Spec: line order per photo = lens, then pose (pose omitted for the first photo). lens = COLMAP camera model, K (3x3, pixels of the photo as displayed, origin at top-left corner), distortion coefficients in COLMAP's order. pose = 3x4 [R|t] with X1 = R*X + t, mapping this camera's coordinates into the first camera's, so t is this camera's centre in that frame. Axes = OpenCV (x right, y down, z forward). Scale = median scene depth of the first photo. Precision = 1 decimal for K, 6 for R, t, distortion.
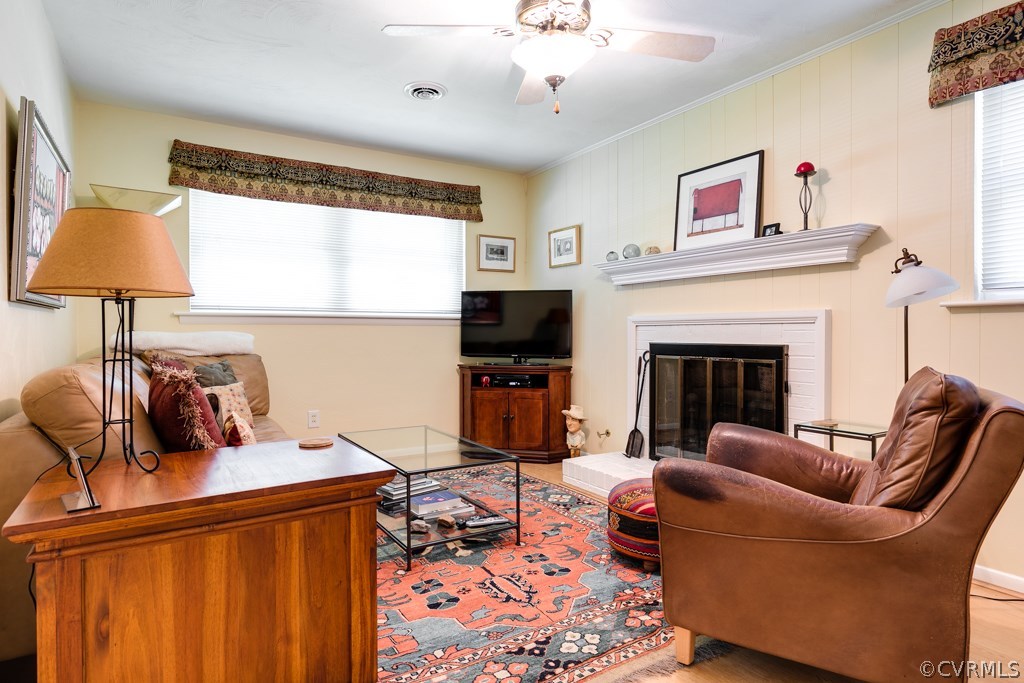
lens RADIAL K [[563.0, 0, 512.0], [0, 563.0, 341.5], [0, 0, 1]] dist [0.002239, 0.000961]
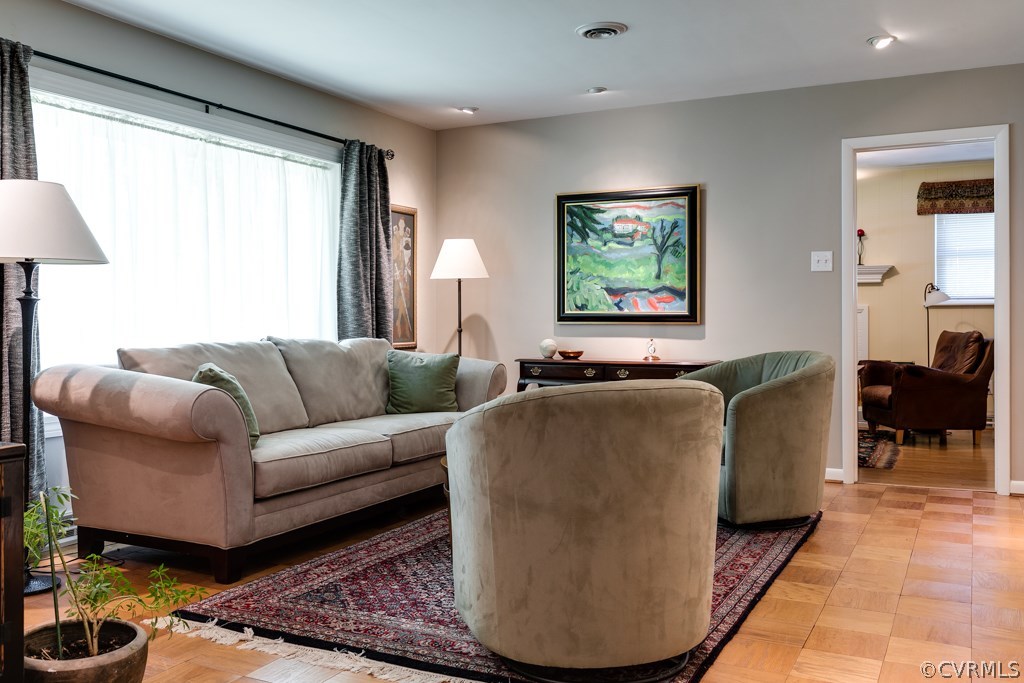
lens RADIAL K [[873.4, 0, 512.0], [0, 873.4, 341.5], [0, 0, 1]] dist [-0.010914, -0.005362]
pose [[0.862152, -0.012170, 0.506504, -2.350622], [0.005737, 0.999882, 0.014260, 0.019603], [-0.506618, -0.009389, 0.862120, -1.128780]]
